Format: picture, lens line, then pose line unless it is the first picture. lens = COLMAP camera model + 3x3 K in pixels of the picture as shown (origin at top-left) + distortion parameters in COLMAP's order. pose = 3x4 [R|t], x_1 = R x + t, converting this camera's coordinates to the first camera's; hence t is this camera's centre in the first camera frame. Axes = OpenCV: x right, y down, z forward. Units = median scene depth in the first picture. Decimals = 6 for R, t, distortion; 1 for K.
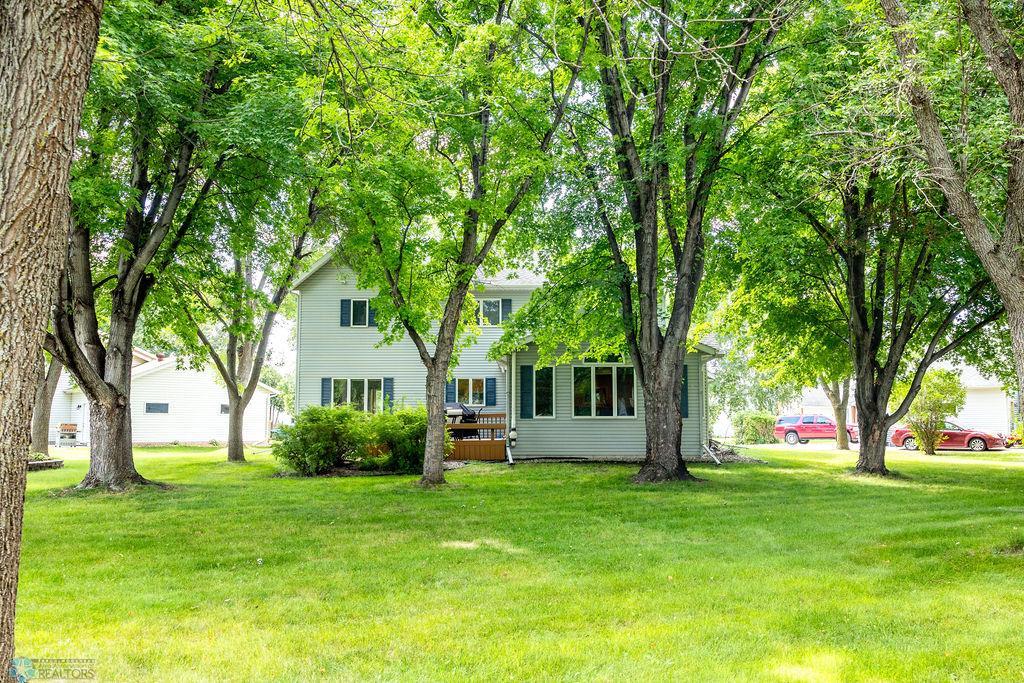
lens RADIAL K [[876.9, 0, 512.0], [0, 876.9, 341.5], [0, 0, 1]] dist [0.002618, 0.014673]
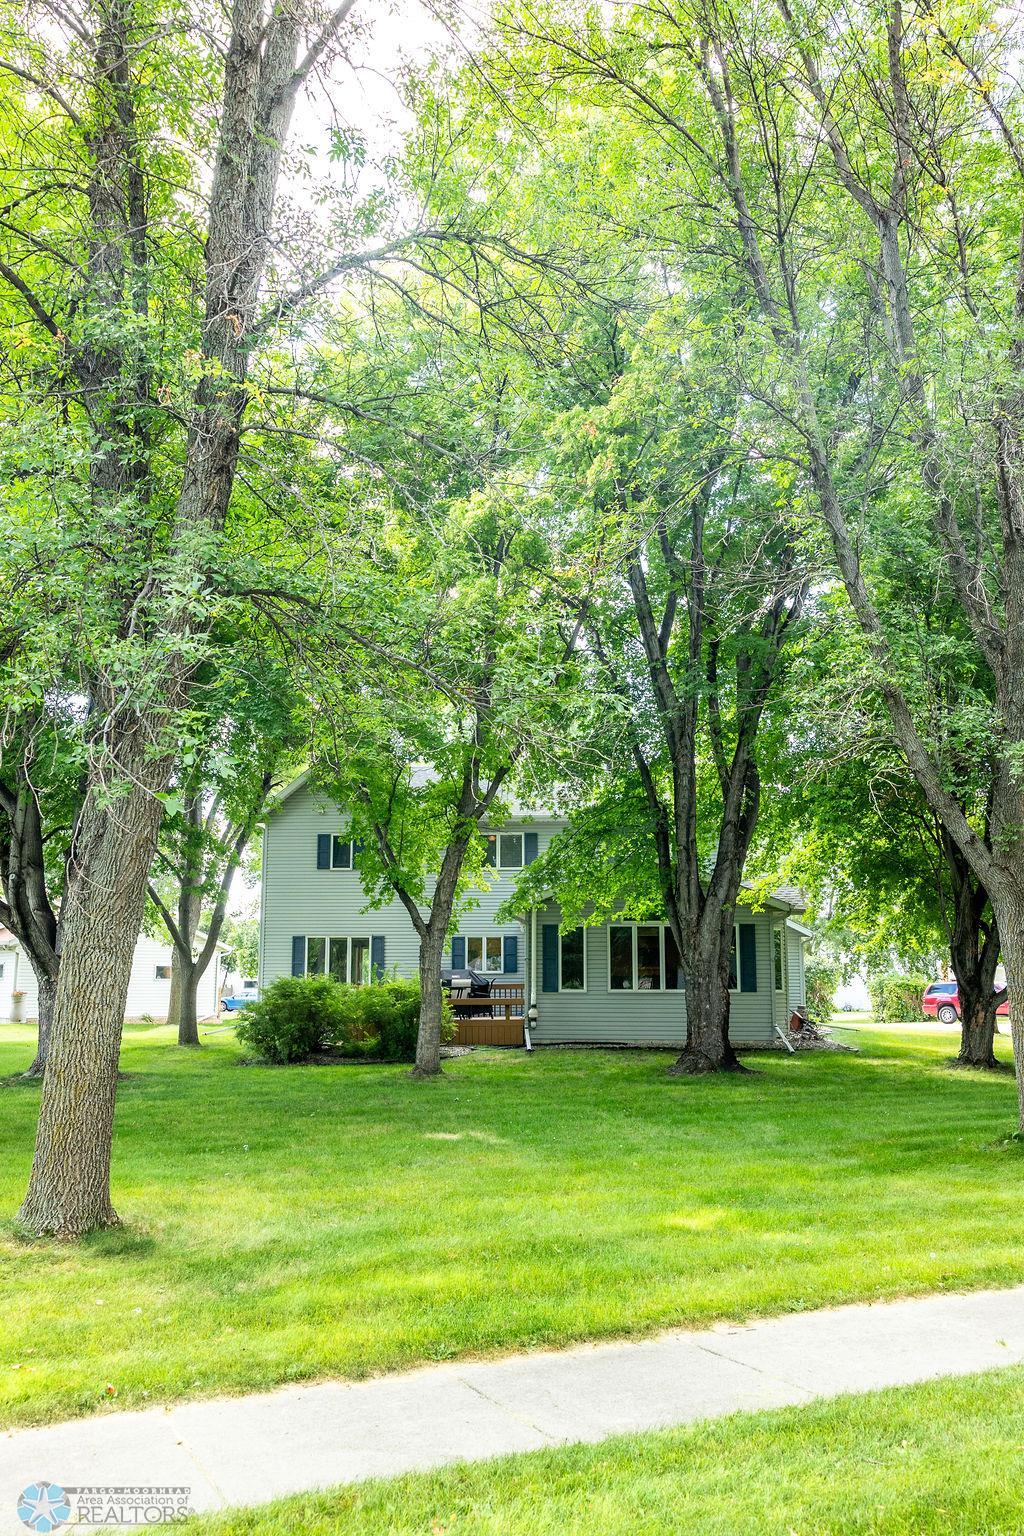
lens RADIAL K [[1323.7, 0, 500.3], [0, 1323.7, 779.5], [0, 0, 1]] dist [0.007039, -0.001158]
pose [[0.998660, -0.004302, -0.051567, 0.039554], [0.001166, 0.998156, -0.060696, -0.036490], [0.051733, 0.060554, 0.996823, -0.238842]]
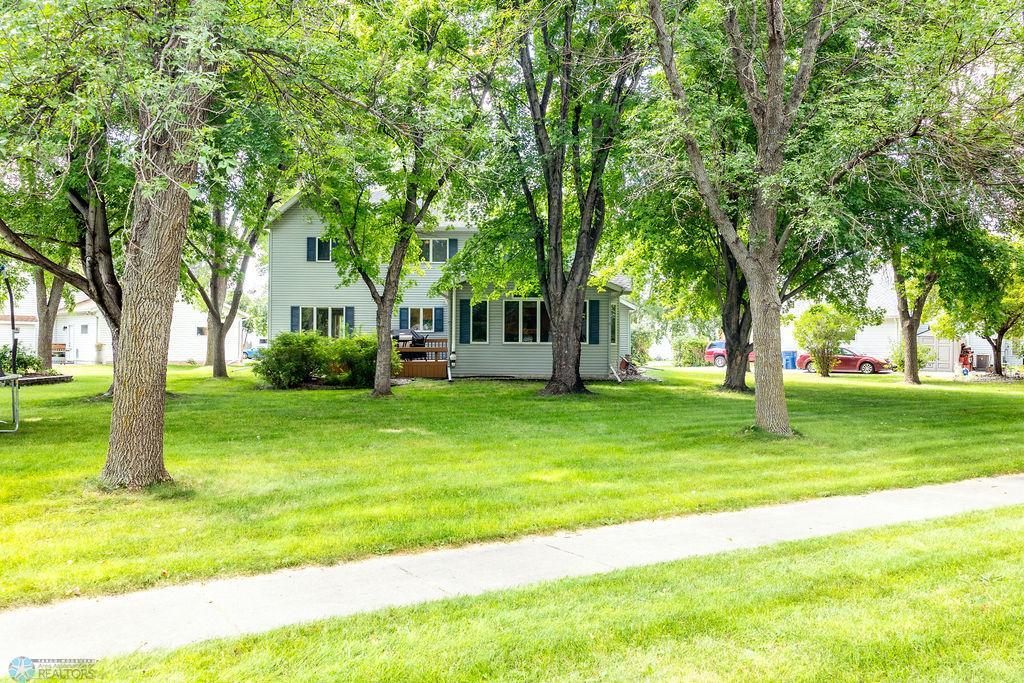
lens RADIAL K [[884.3, 0, 520.9], [0, 884.3, 342.4], [0, 0, 1]] dist [0.009399, 0.003407]
pose [[0.998921, 0.008291, 0.045704, 0.044433], [-0.012380, 0.995872, 0.089924, -0.027567], [-0.044770, -0.090393, 0.994899, -0.242004]]
